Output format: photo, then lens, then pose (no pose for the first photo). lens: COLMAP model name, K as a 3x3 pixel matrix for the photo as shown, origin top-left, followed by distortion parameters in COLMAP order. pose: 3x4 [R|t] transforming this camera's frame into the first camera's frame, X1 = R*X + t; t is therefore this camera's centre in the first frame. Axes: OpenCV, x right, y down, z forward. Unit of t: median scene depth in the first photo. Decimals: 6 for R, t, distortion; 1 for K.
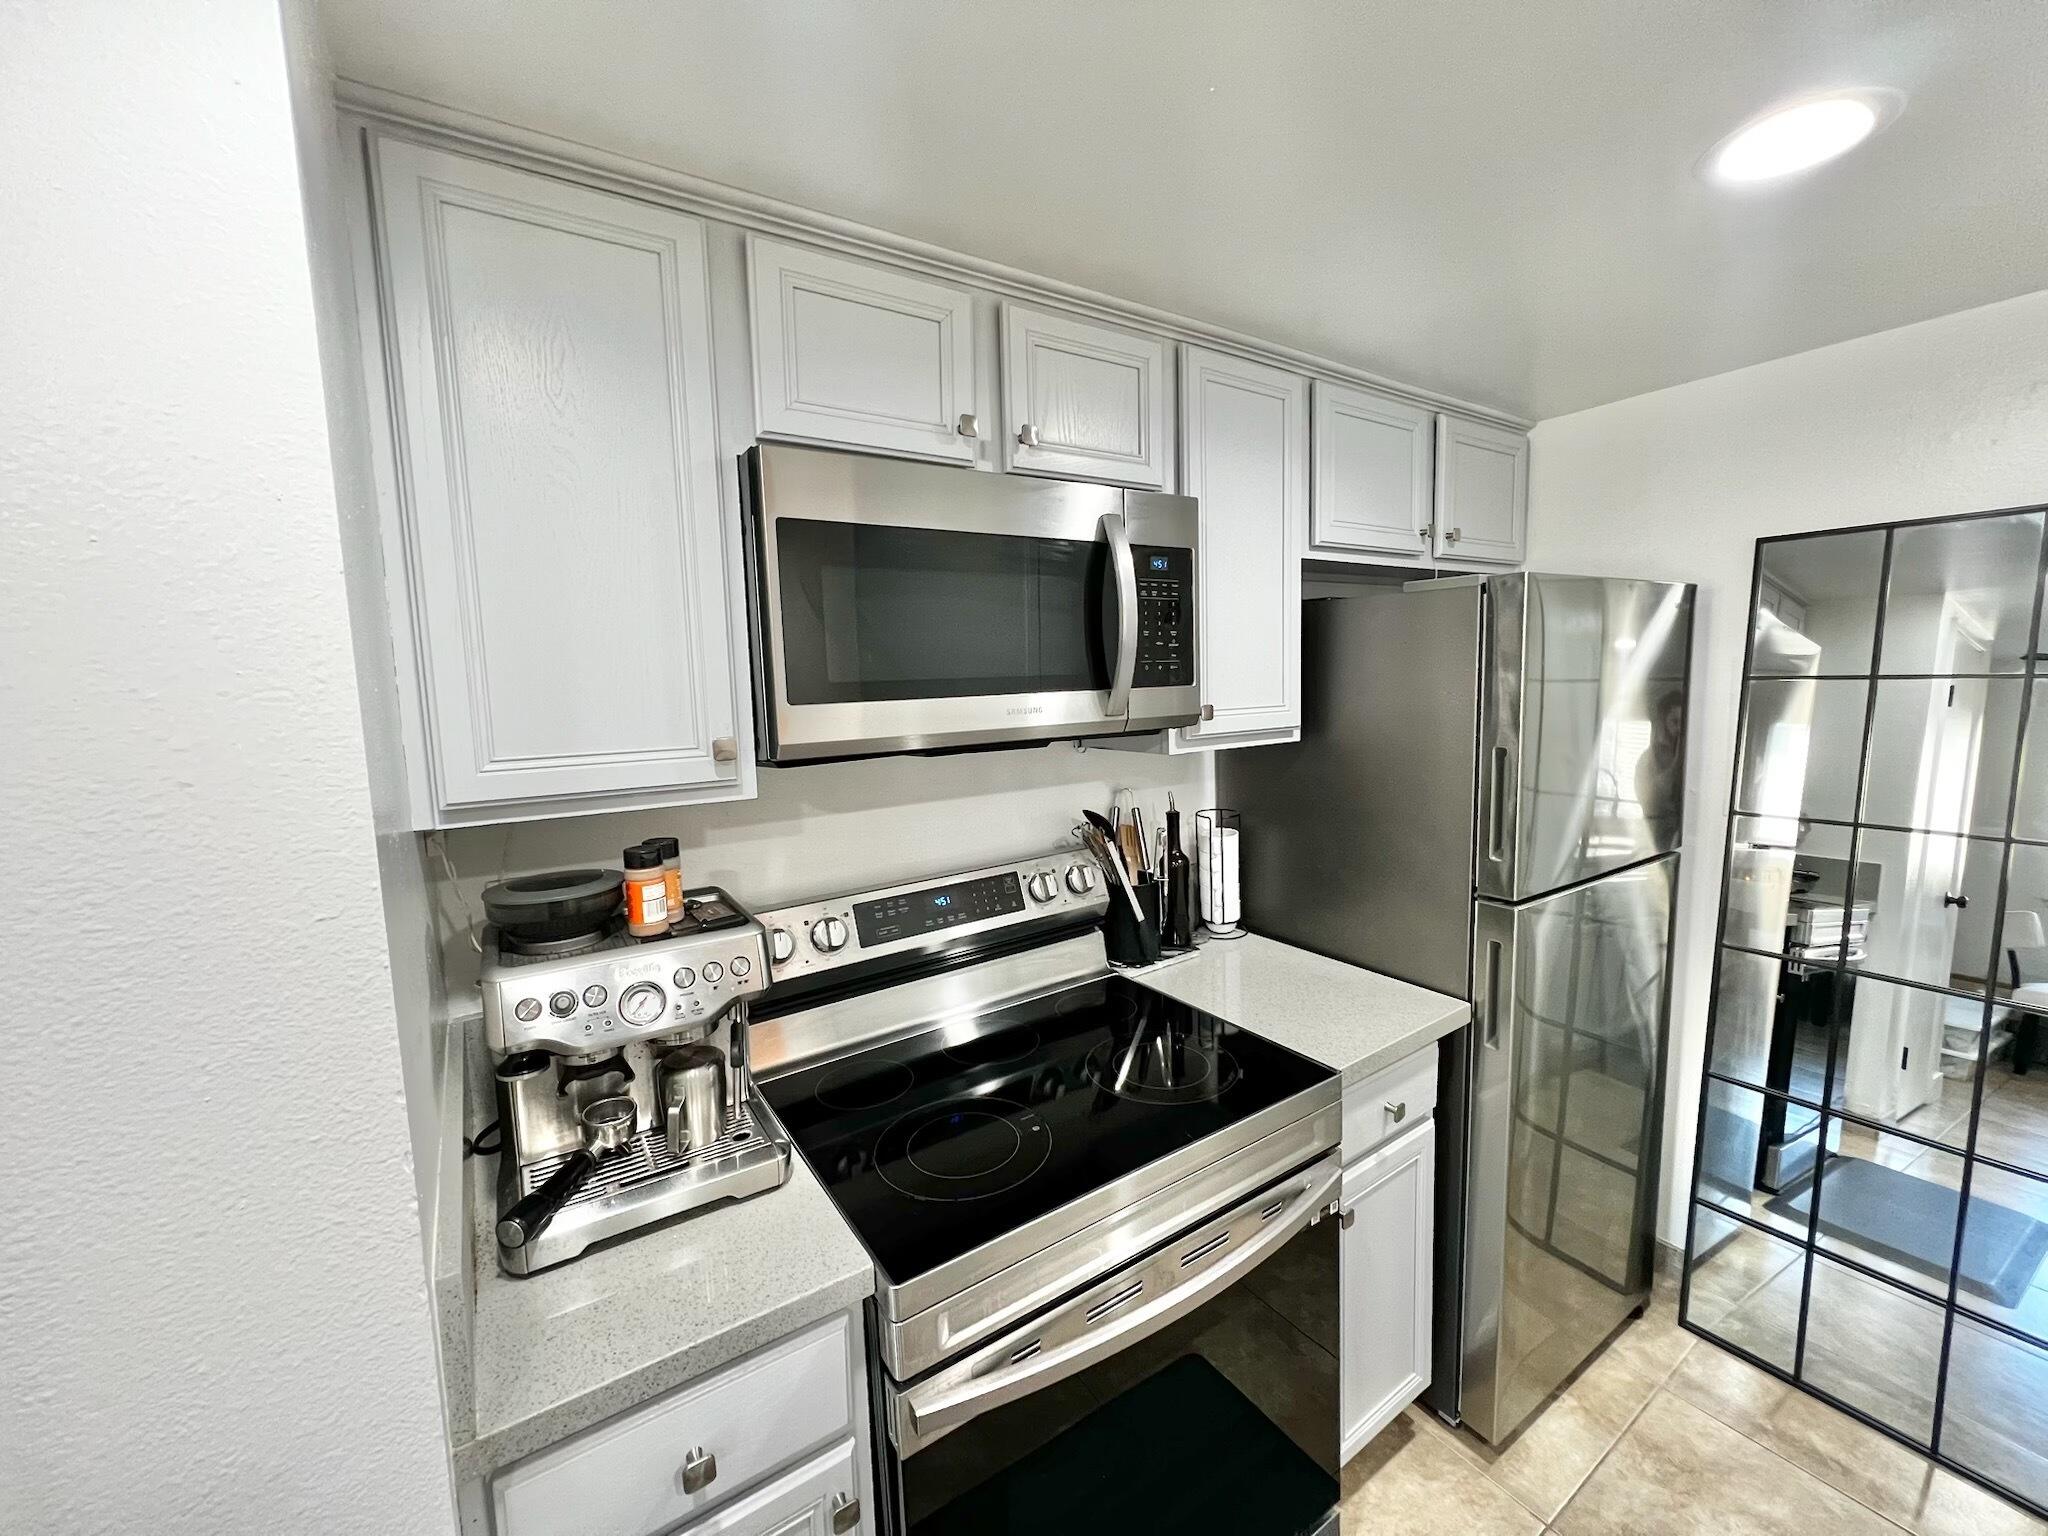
lens RADIAL K [[817.4, 0, 1019.9], [0, 817.4, 765.9], [0, 0, 1]] dist [-0.002077, 0.000796]
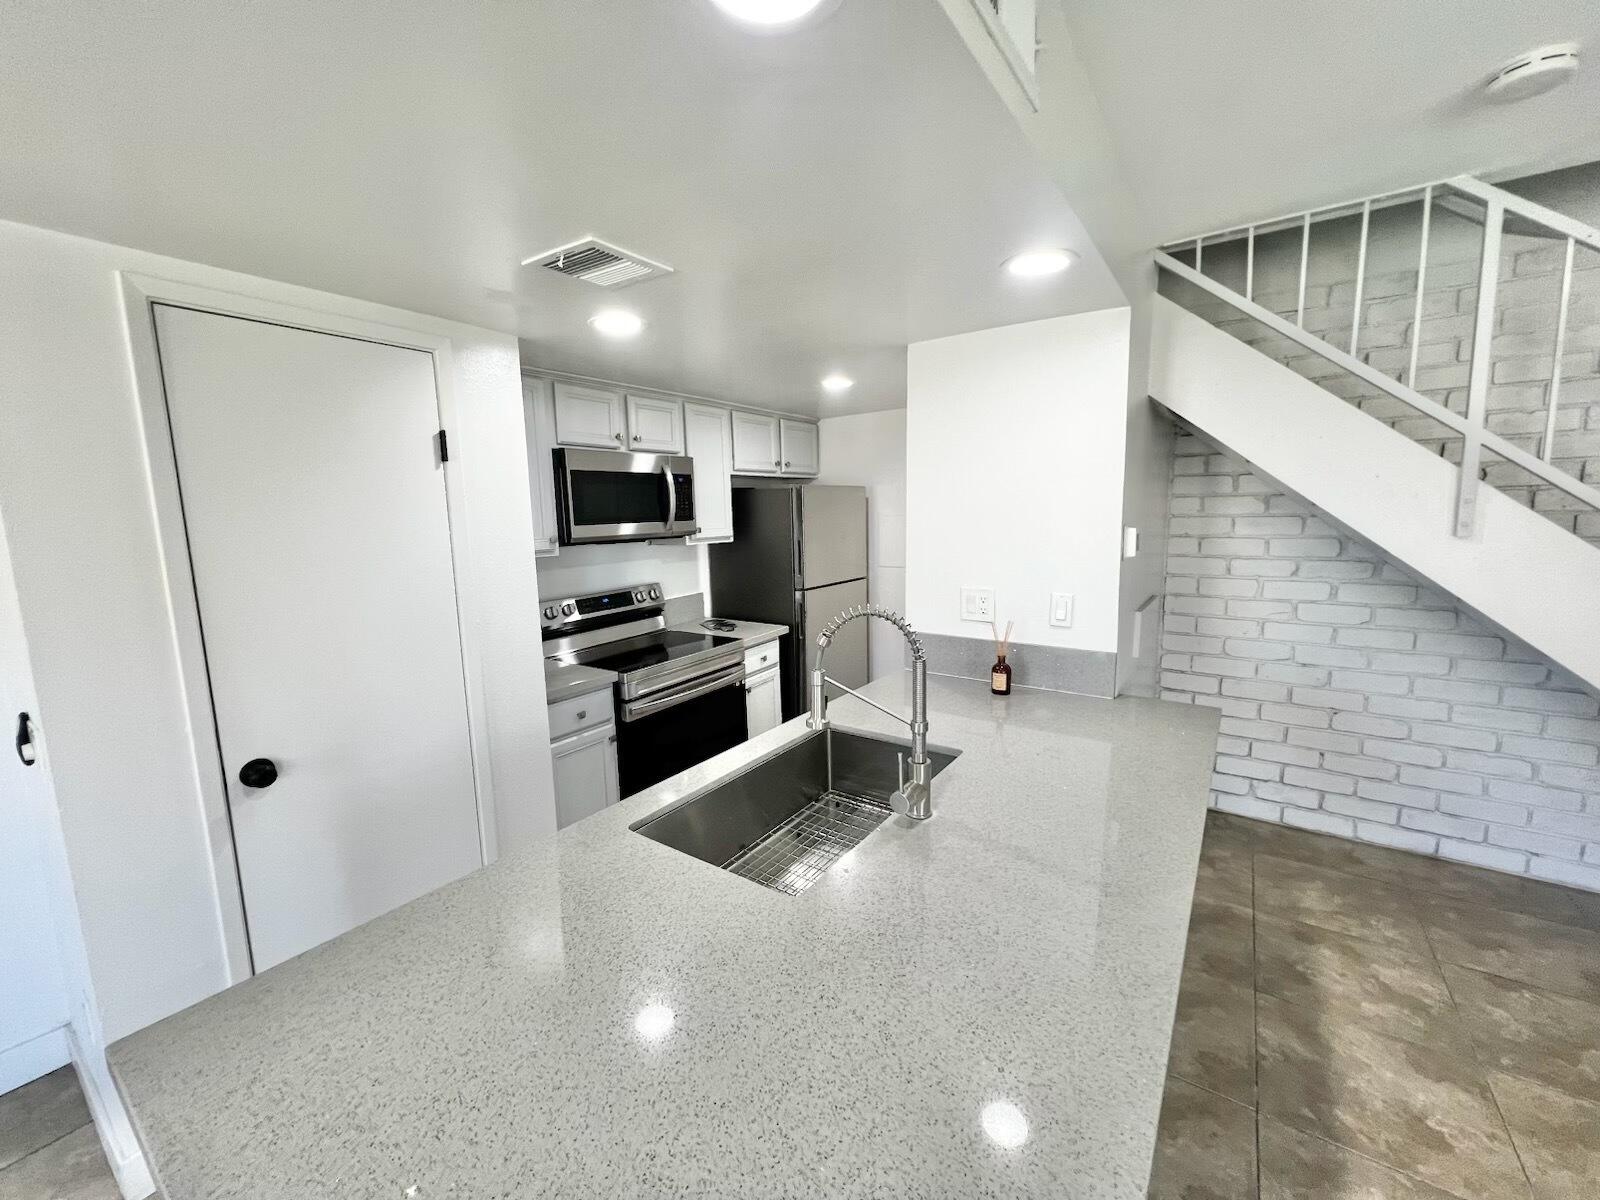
lens RADIAL K [[638.6, 0, 796.8], [0, 638.6, 598.4], [0, 0, 1]] dist [-0.002077, 0.000796]
pose [[0.930470, -0.043802, 0.363740, -0.273624], [0.037863, 0.999008, 0.023444, 0.133007], [-0.364406, -0.008041, 0.931206, -1.201783]]
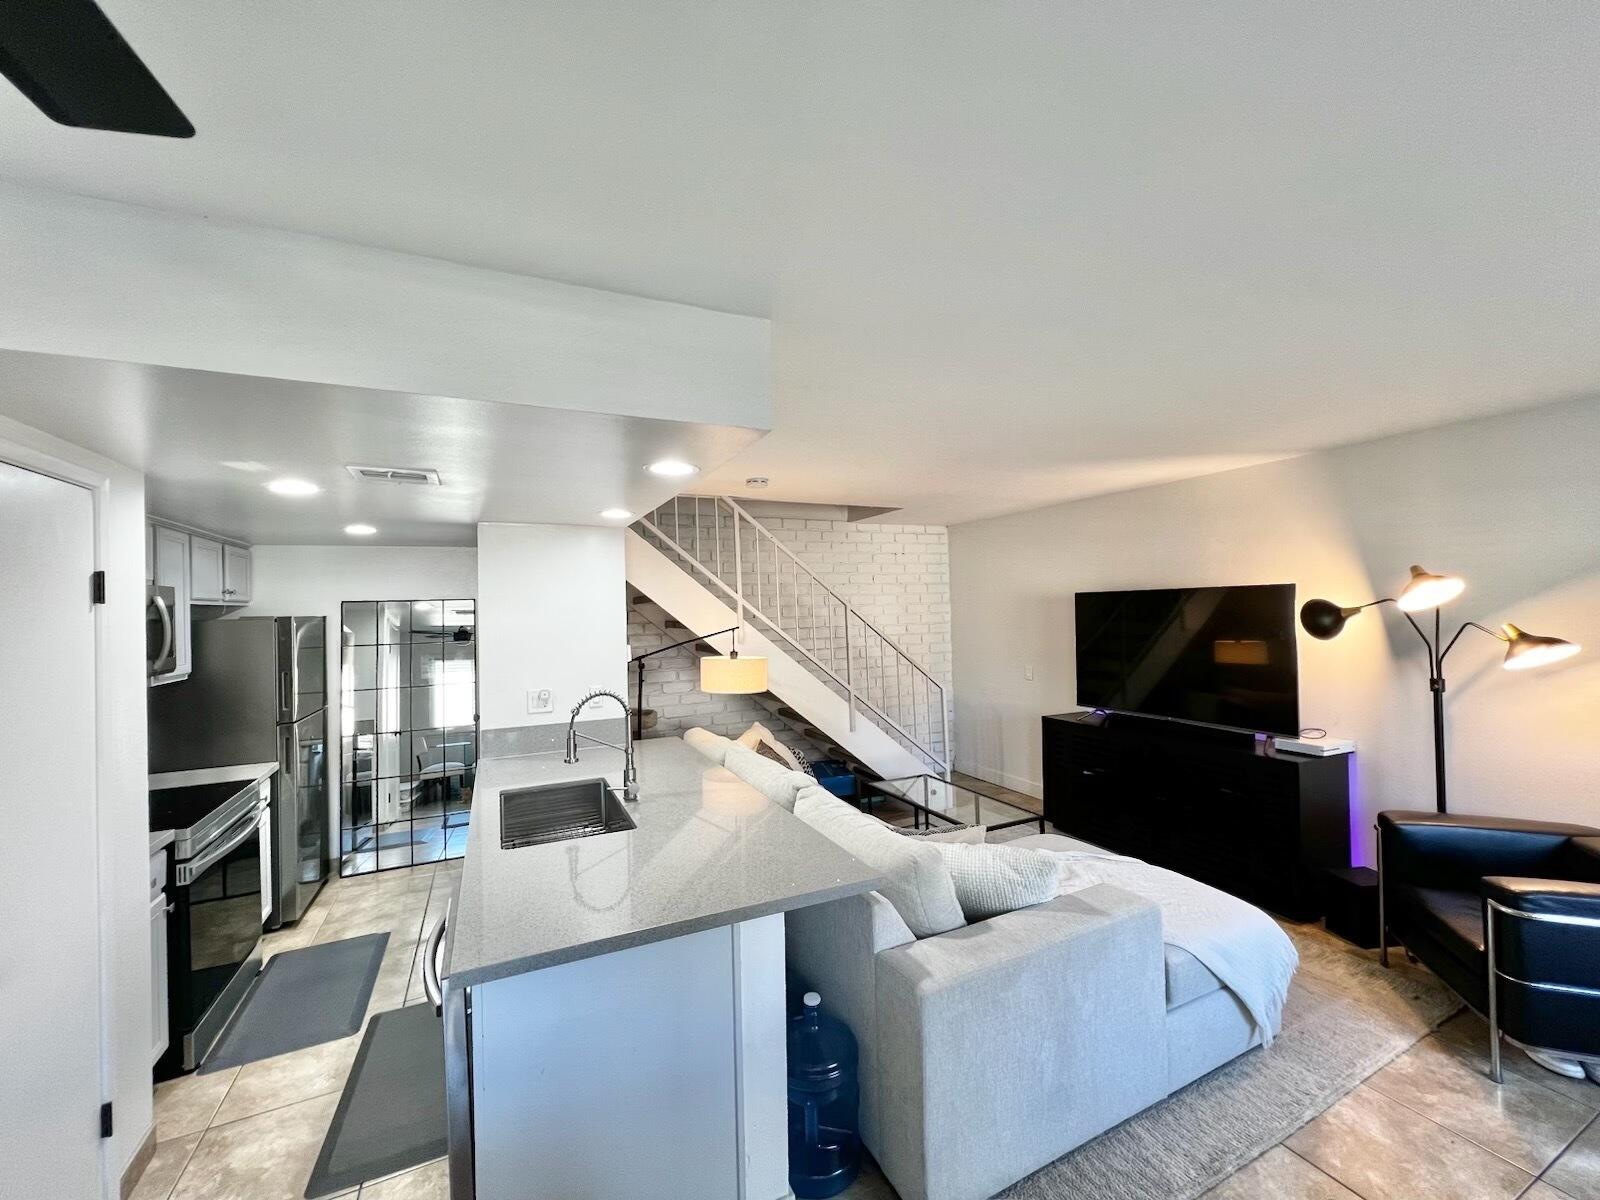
lens RADIAL K [[636.9, 0, 796.6], [0, 636.9, 598.6], [0, 0, 1]] dist [-0.002660, 0.000033]
pose [[0.138991, 0.038812, 0.989533, -1.435110], [0.132306, 0.989546, -0.057396, 0.089986], [-0.981416, 0.138899, 0.132403, -1.170544]]
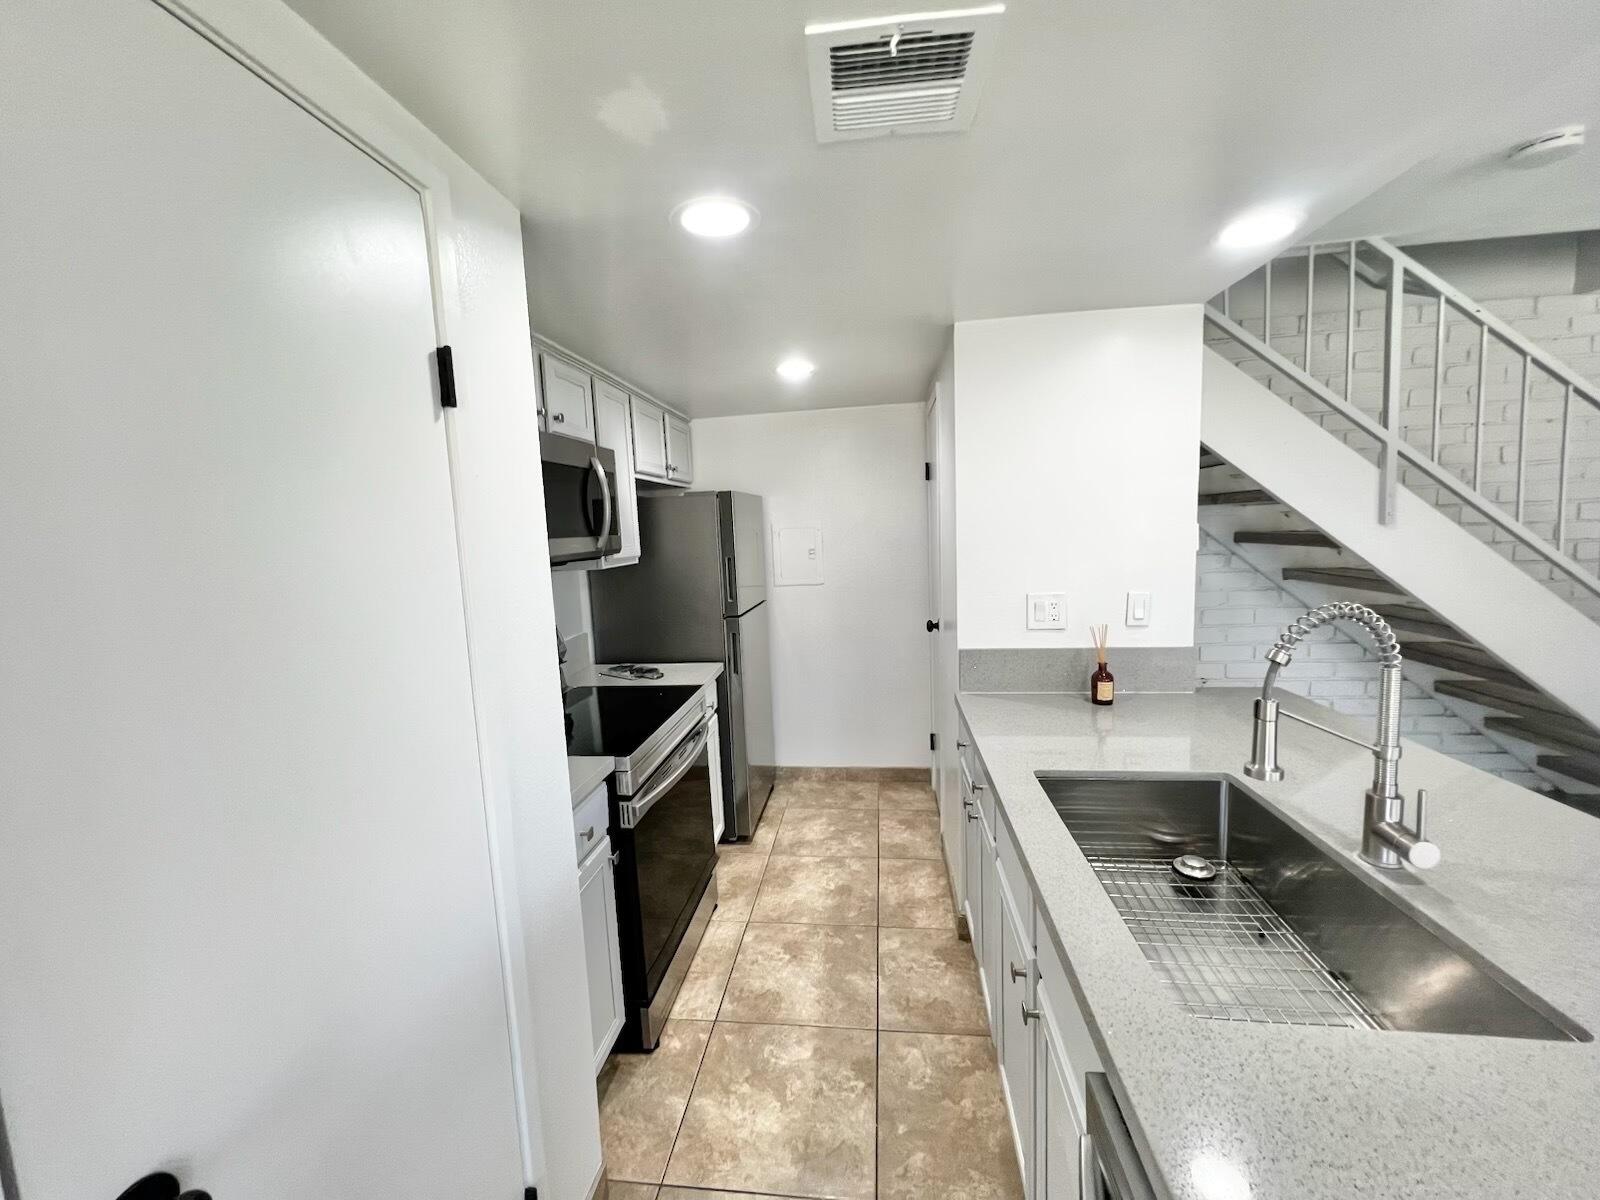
lens RADIAL K [[638.6, 0, 796.8], [0, 638.6, 598.4], [0, 0, 1]] dist [-0.002077, 0.000796]
pose [[0.652007, -0.085020, 0.753431, -0.733759], [0.109320, 0.993852, 0.017547, 0.086363], [-0.750291, 0.070924, 0.657293, -0.441836]]
